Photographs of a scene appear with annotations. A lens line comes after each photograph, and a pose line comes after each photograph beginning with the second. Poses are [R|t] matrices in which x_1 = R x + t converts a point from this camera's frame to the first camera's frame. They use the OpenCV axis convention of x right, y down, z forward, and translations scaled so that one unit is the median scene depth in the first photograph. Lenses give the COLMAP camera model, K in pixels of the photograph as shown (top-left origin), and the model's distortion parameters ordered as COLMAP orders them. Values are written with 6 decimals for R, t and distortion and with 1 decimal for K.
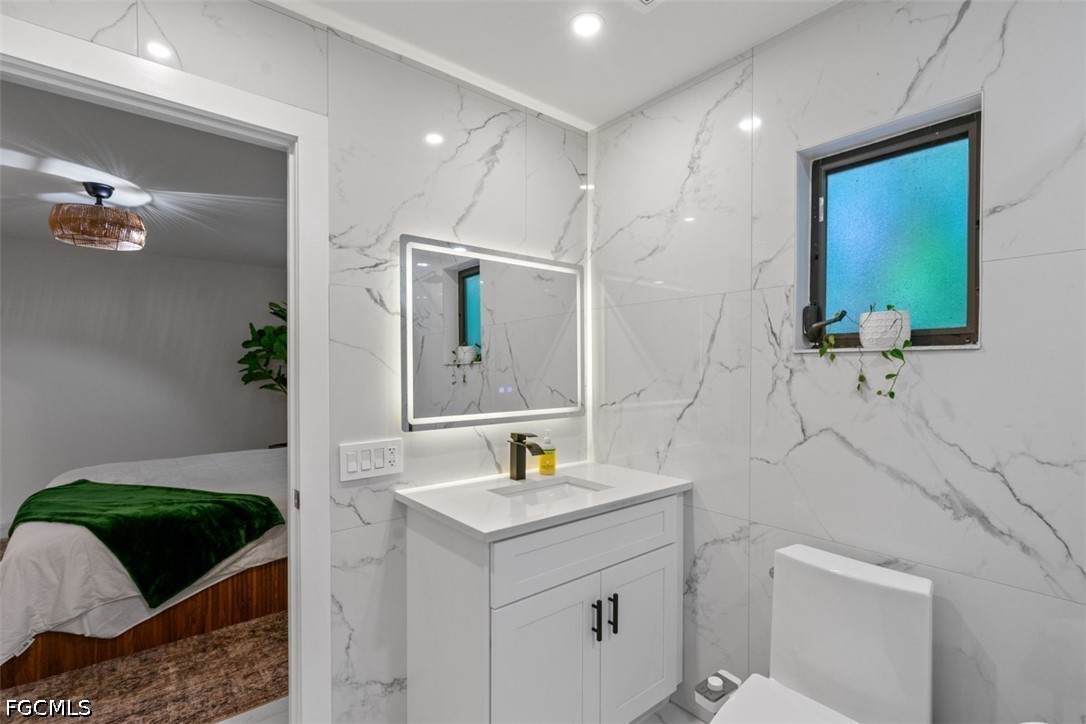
lens RADIAL K [[493.1, 0, 546.7], [0, 493.1, 365.2], [0, 0, 1]] dist [-0.000880, 0.000669]
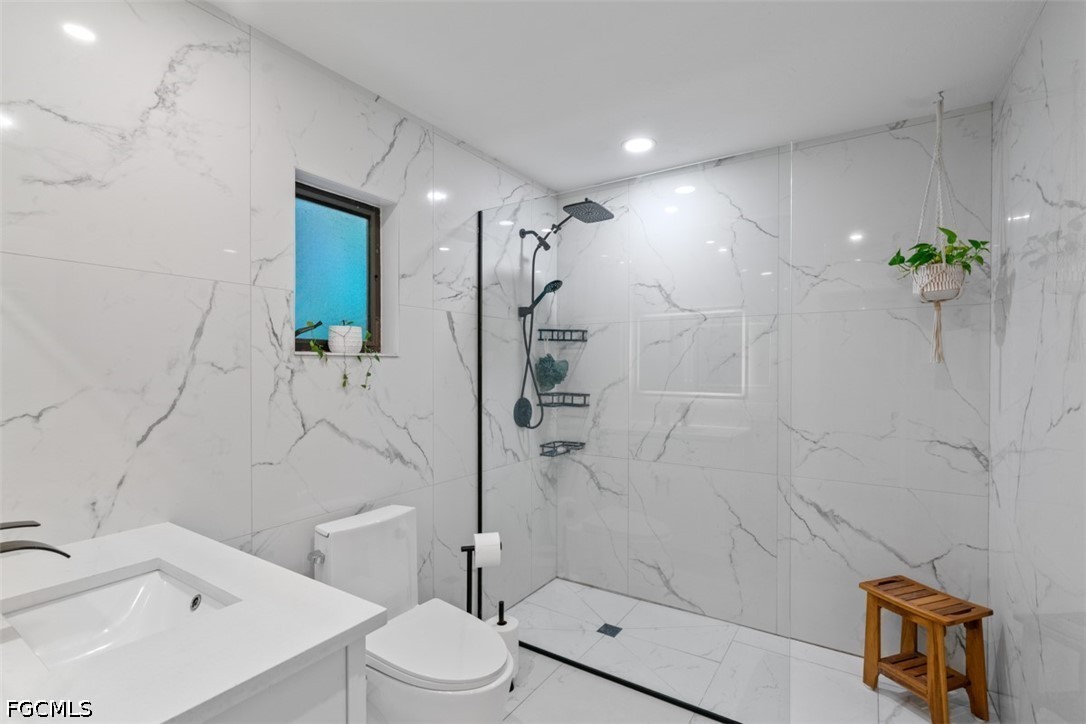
lens RADIAL K [[493.1, 0, 546.7], [0, 493.1, 365.2], [0, 0, 1]] dist [-0.000880, 0.000669]
pose [[-0.277692, 0.004466, 0.960660, -0.675605], [-0.000980, 0.999987, -0.004932, 0.002987], [-0.960670, -0.002311, -0.277684, 0.767012]]
